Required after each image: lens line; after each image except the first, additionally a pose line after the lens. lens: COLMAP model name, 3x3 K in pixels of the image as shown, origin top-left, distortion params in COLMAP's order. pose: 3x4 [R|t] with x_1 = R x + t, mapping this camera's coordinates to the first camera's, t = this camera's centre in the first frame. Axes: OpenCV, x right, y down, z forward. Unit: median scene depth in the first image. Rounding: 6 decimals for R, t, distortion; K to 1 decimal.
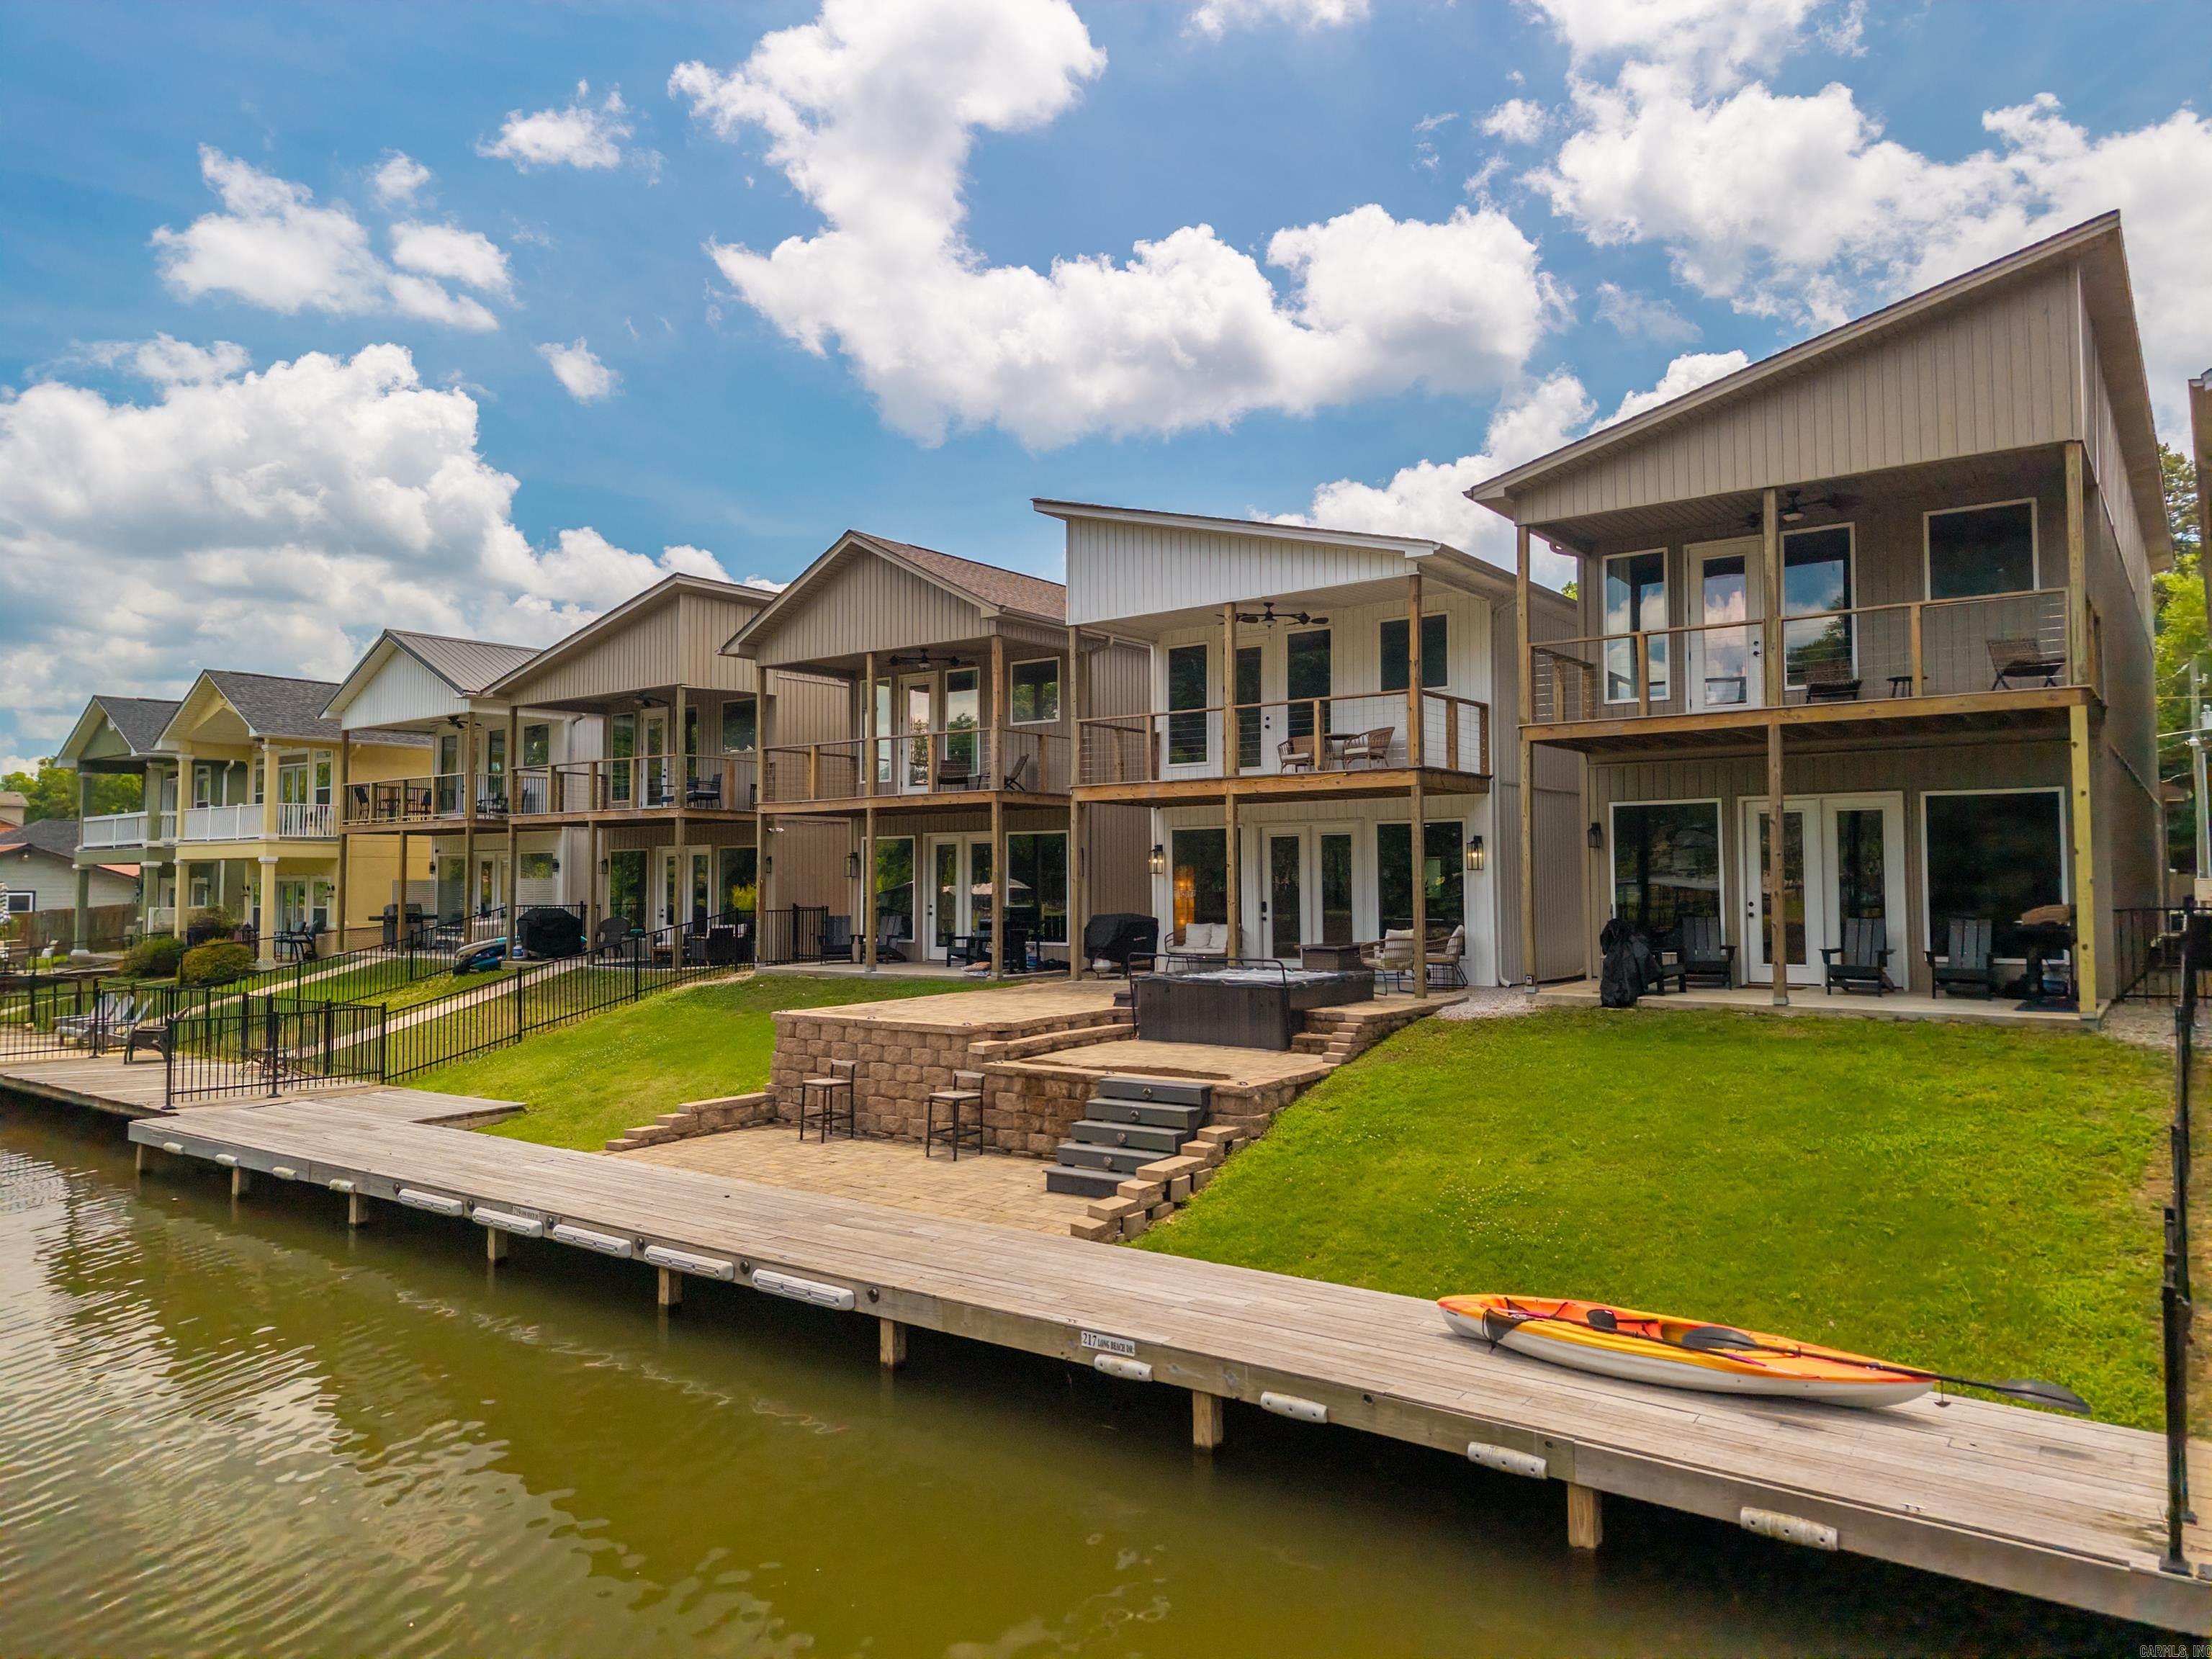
lens RADIAL K [[1507.0, 0, 1136.0], [0, 1507.0, 698.4], [0, 0, 1]] dist [0.014442, -0.001605]
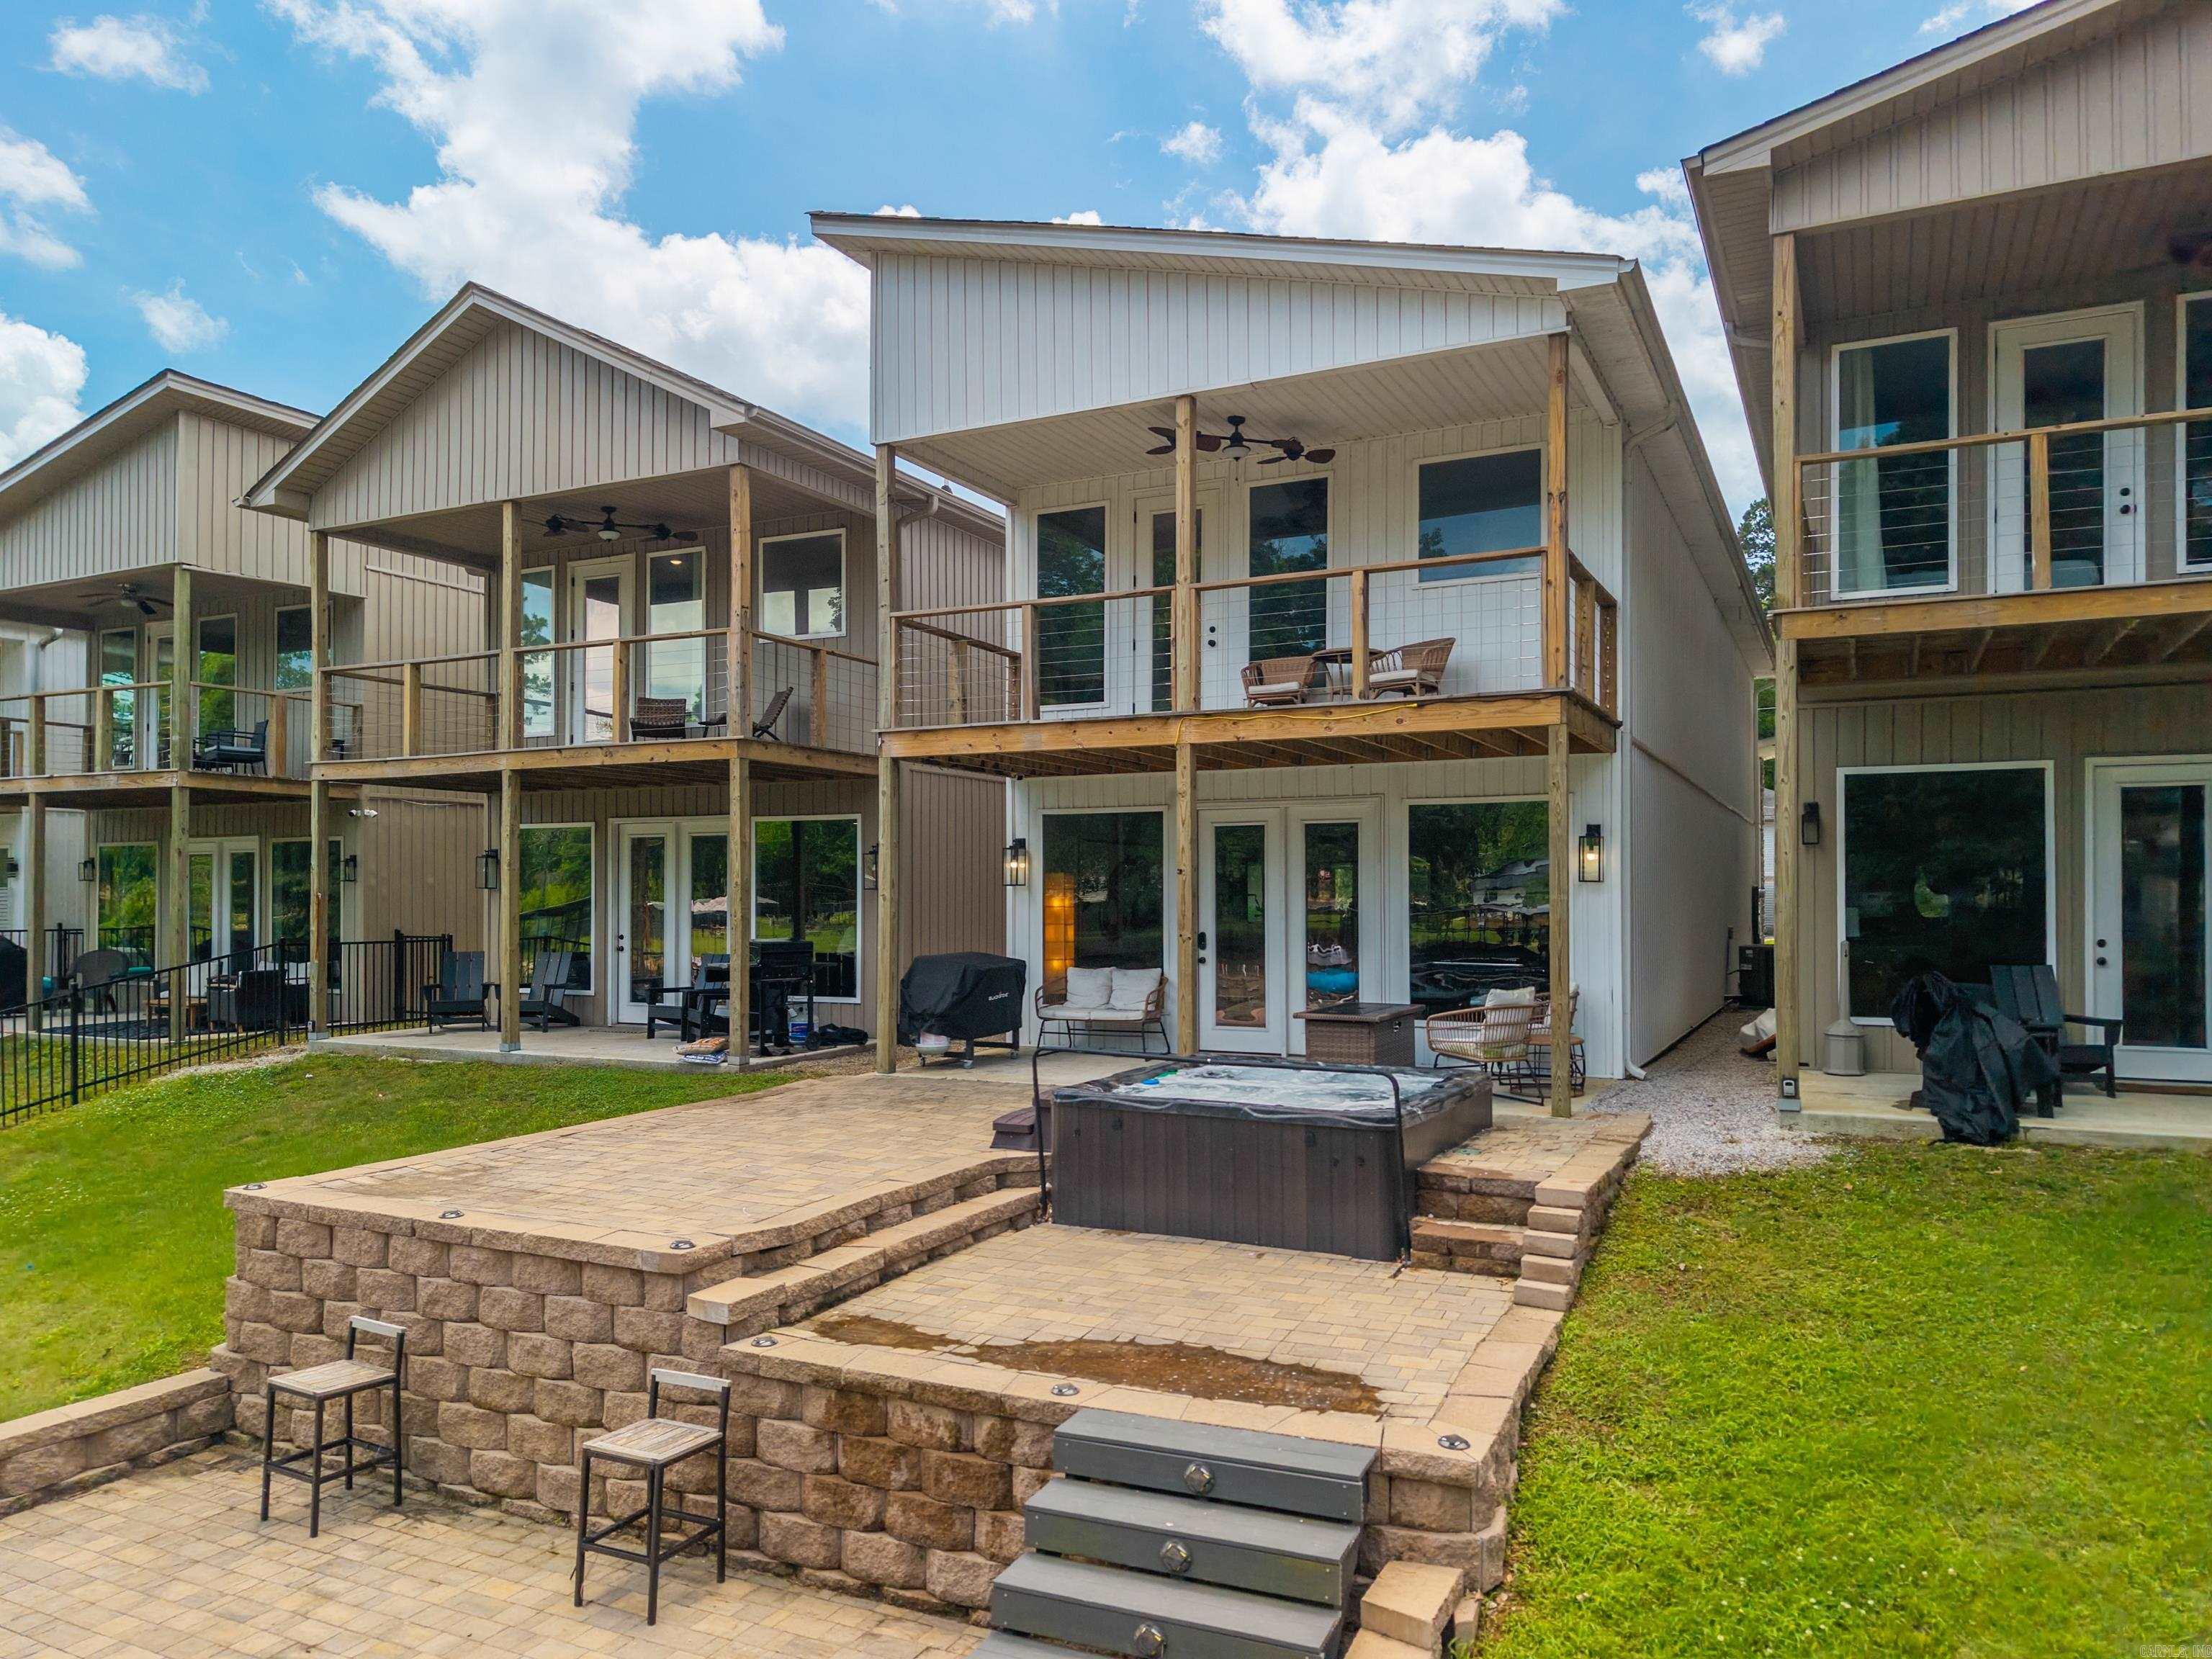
lens RADIAL K [[1536.4, 0, 1194.0], [0, 1536.4, 843.2], [0, 0, 1]] dist [-0.000156, -0.008729]
pose [[0.977973, 0.011442, 0.208415, -0.044844], [-0.029508, 0.996047, 0.083785, 0.046739], [-0.206633, -0.088089, 0.974445, 0.397467]]
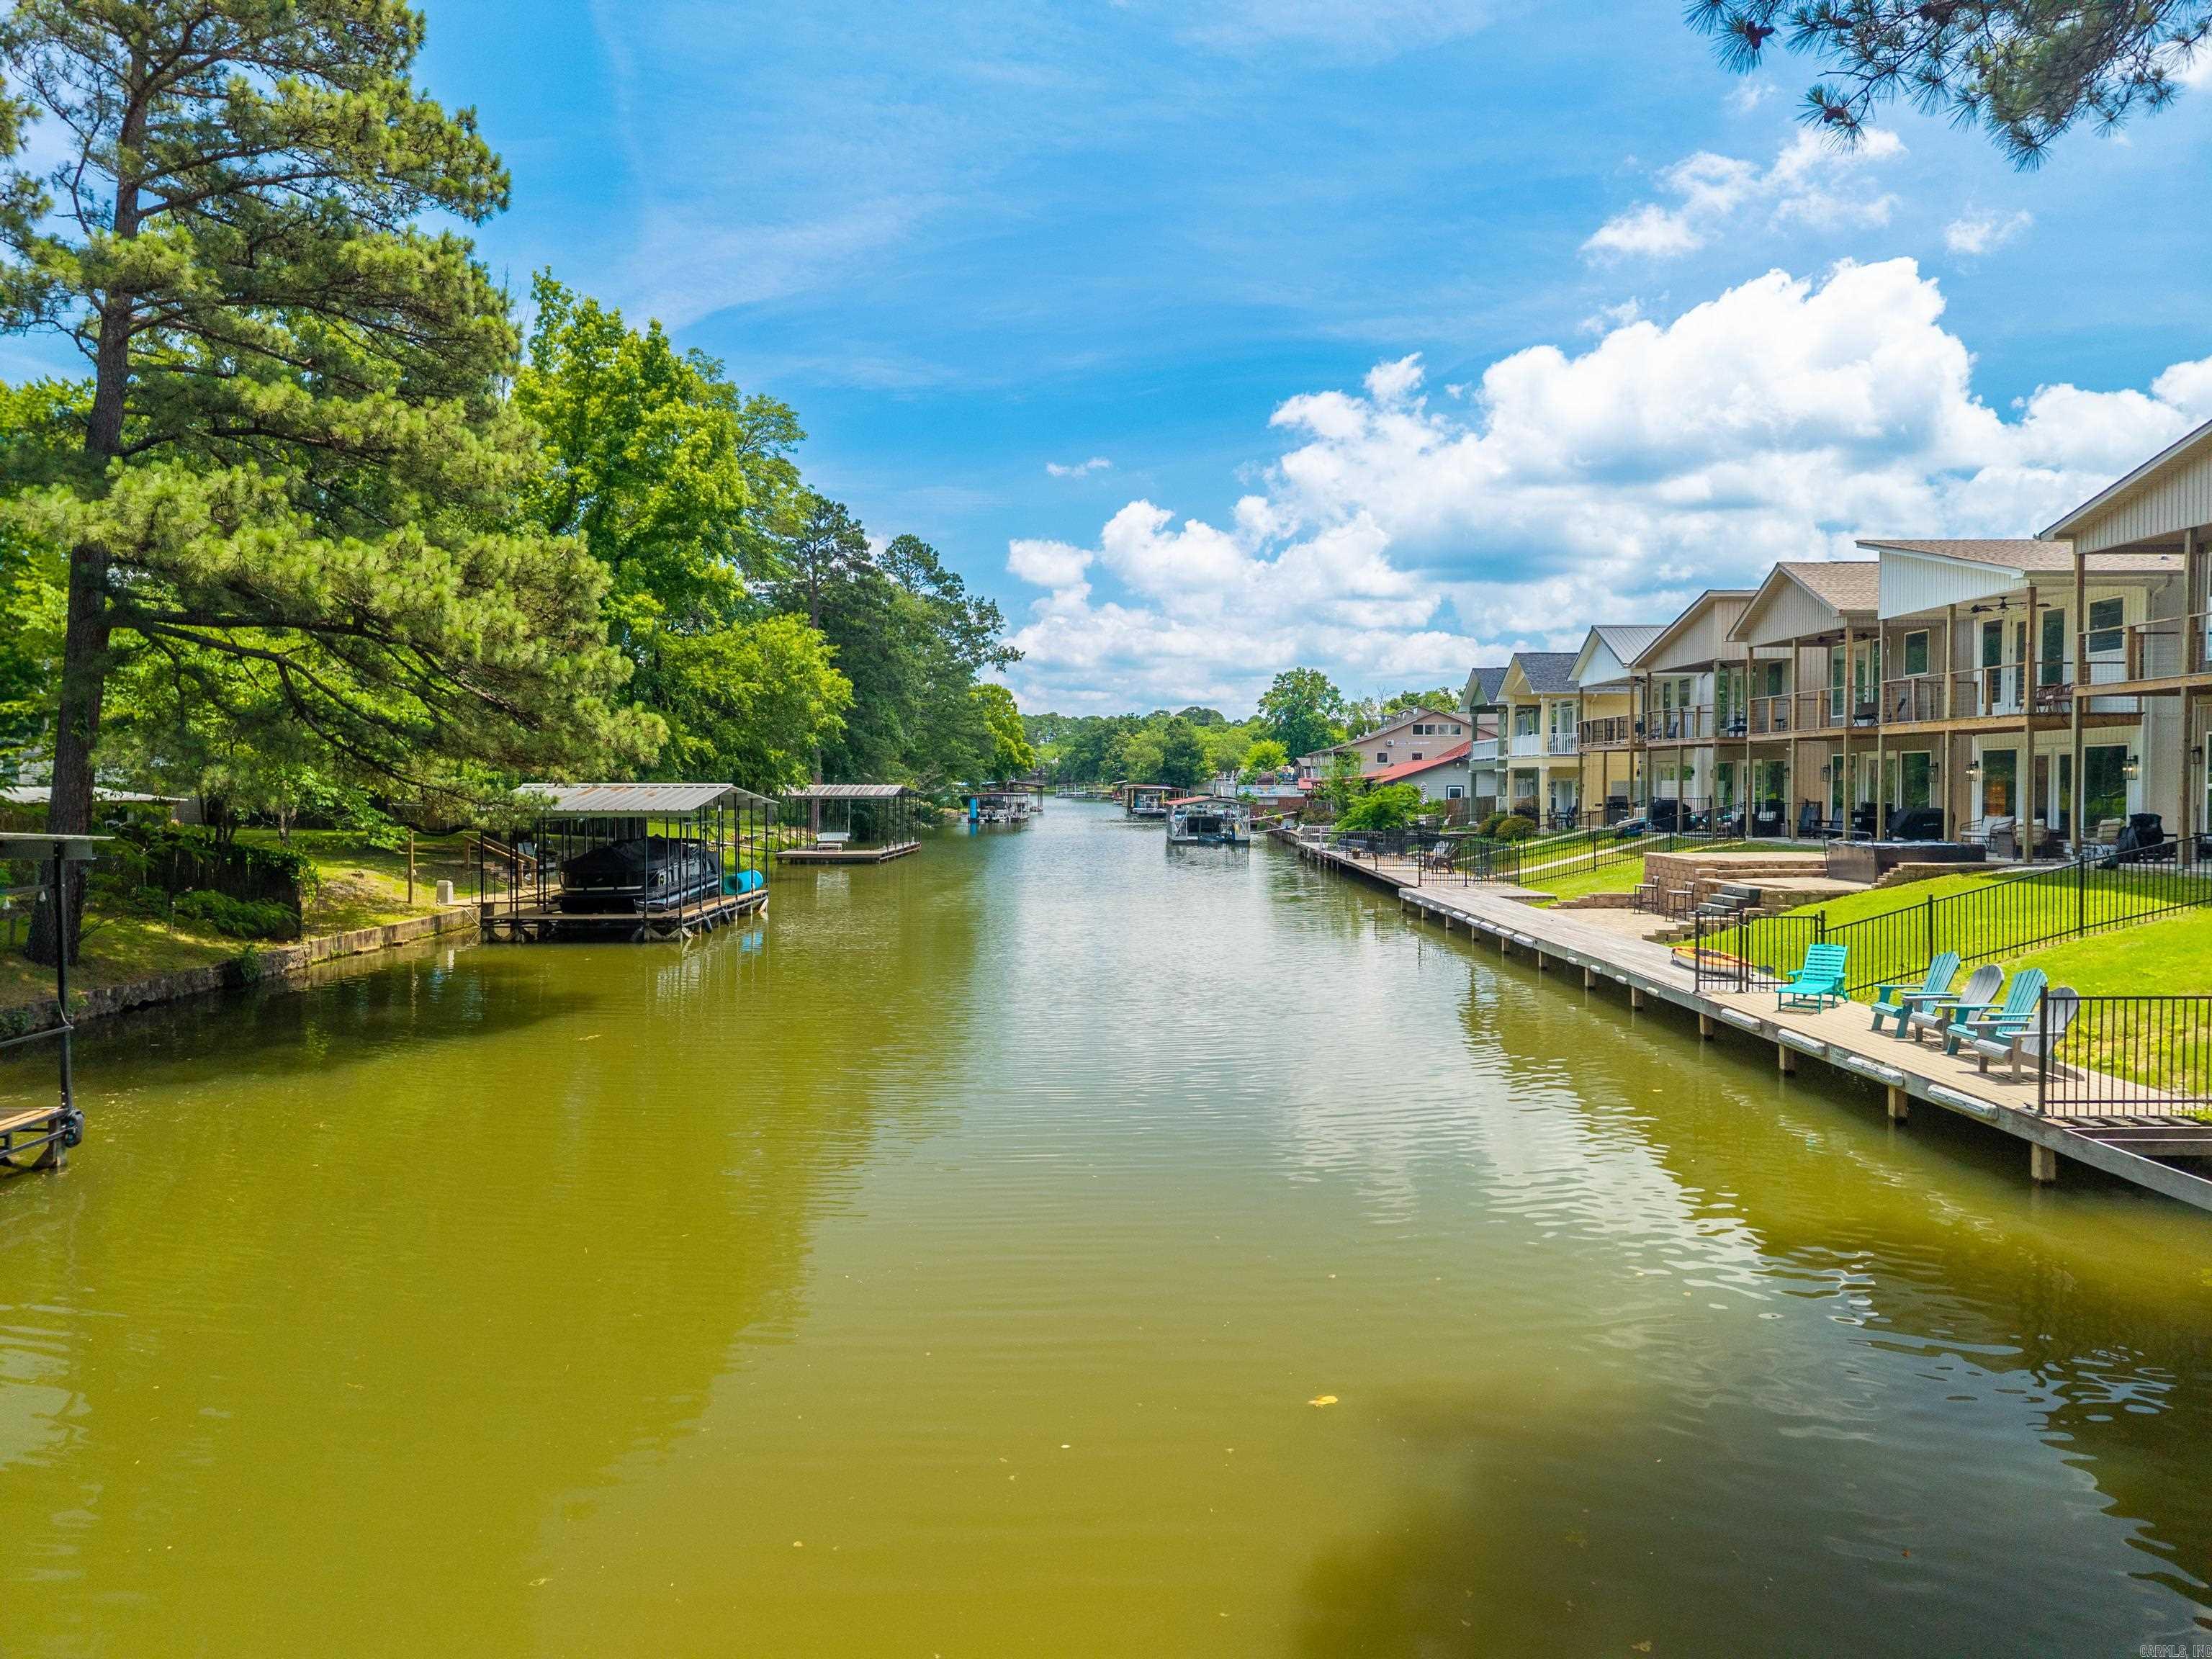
lens RADIAL K [[1536.4, 0, 1194.0], [0, 1536.4, 843.2], [0, 0, 1]] dist [-0.000156, -0.008729]
pose [[0.644127, 0.035642, -0.764088, 0.691200], [0.089213, 0.988596, 0.121321, -0.072583], [0.759698, -0.146313, 0.633602, -0.527995]]
